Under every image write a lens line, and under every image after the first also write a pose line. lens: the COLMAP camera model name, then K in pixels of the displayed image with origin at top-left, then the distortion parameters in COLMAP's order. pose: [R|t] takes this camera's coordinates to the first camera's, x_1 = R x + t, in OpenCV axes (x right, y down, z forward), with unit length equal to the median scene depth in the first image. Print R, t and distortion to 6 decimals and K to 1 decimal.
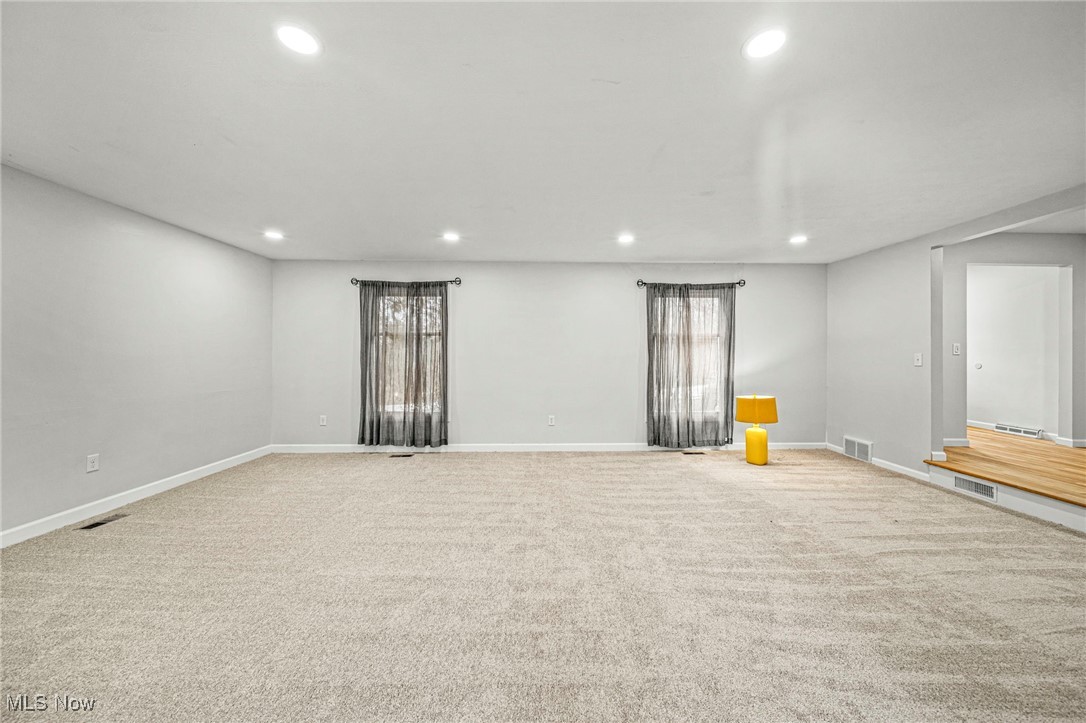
lens RADIAL K [[377.6, 0, 538.1], [0, 377.6, 345.1], [0, 0, 1]] dist [-0.002577, -0.000880]
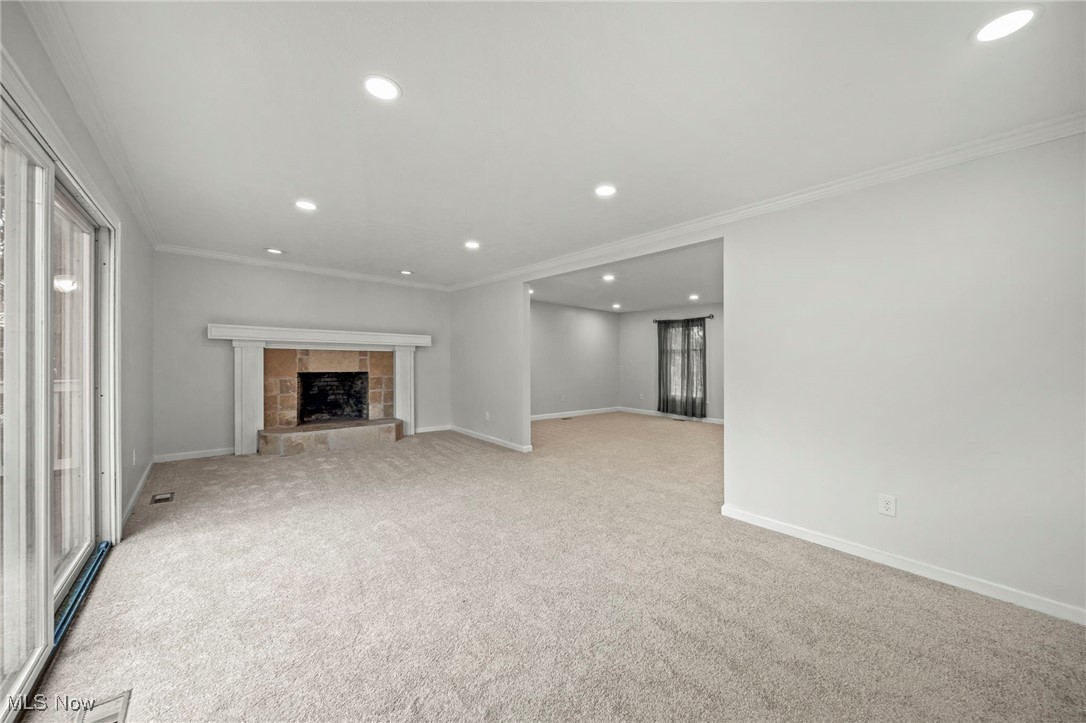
lens RADIAL K [[377.6, 0, 543.3], [0, 377.6, 357.9], [0, 0, 1]] dist [-0.002577, -0.000880]
pose [[0.640785, 0.001669, -0.767719, 0.561815], [0.010010, 0.999894, 0.010528, -0.017207], [0.767655, -0.014431, 0.640701, -0.577299]]
